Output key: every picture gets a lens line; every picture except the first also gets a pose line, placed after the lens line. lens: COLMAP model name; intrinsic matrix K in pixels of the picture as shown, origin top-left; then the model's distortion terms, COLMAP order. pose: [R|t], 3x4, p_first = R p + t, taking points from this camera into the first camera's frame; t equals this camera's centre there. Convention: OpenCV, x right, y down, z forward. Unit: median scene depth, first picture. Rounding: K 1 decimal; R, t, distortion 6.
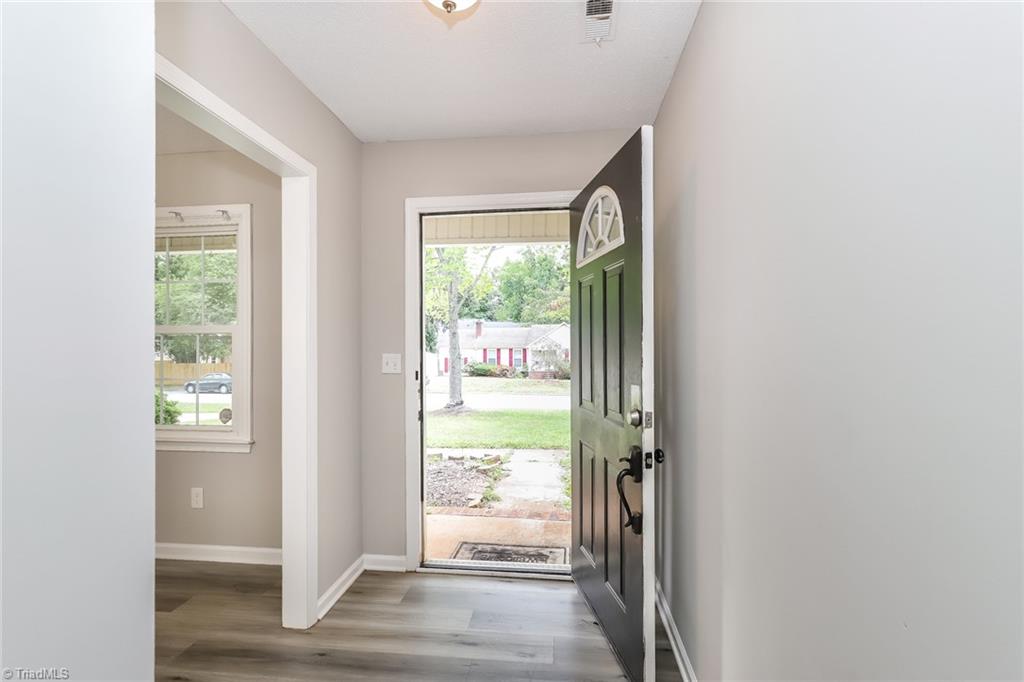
lens RADIAL K [[461.7, 0, 513.3], [0, 461.7, 340.7], [0, 0, 1]] dist [-0.004255, 0.001194]
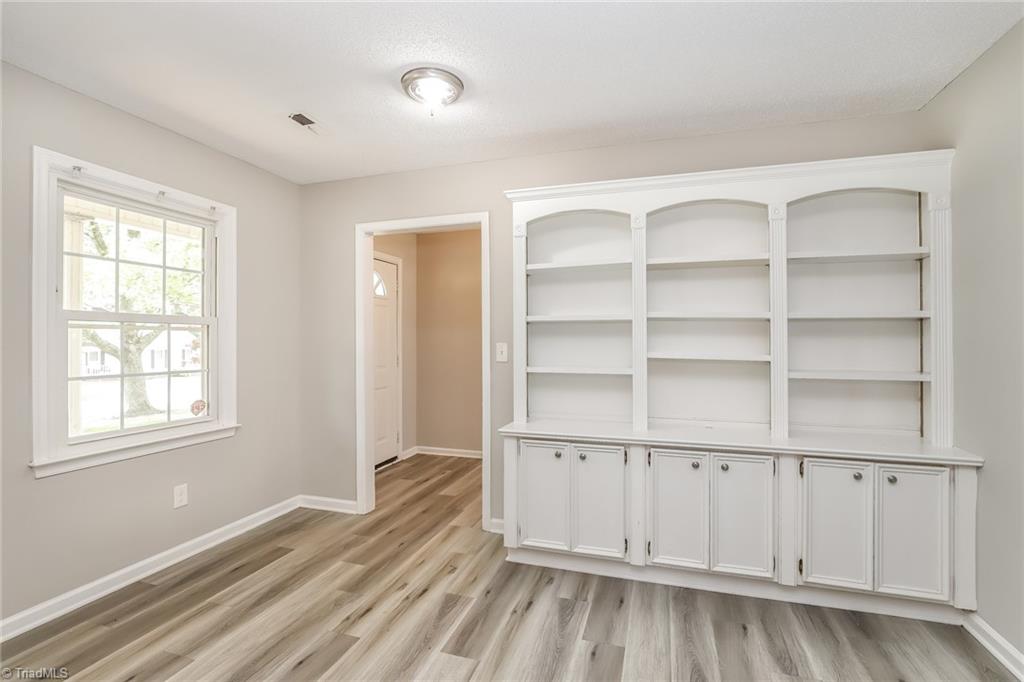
lens RADIAL K [[461.7, 0, 512.5], [0, 461.7, 341.8], [0, 0, 1]] dist [-0.004255, 0.001194]
pose [[0.200769, -0.000185, 0.979639, -1.459454], [-0.016279, 0.999861, 0.003525, 0.006841], [-0.979503, -0.016655, 0.200739, 0.139015]]
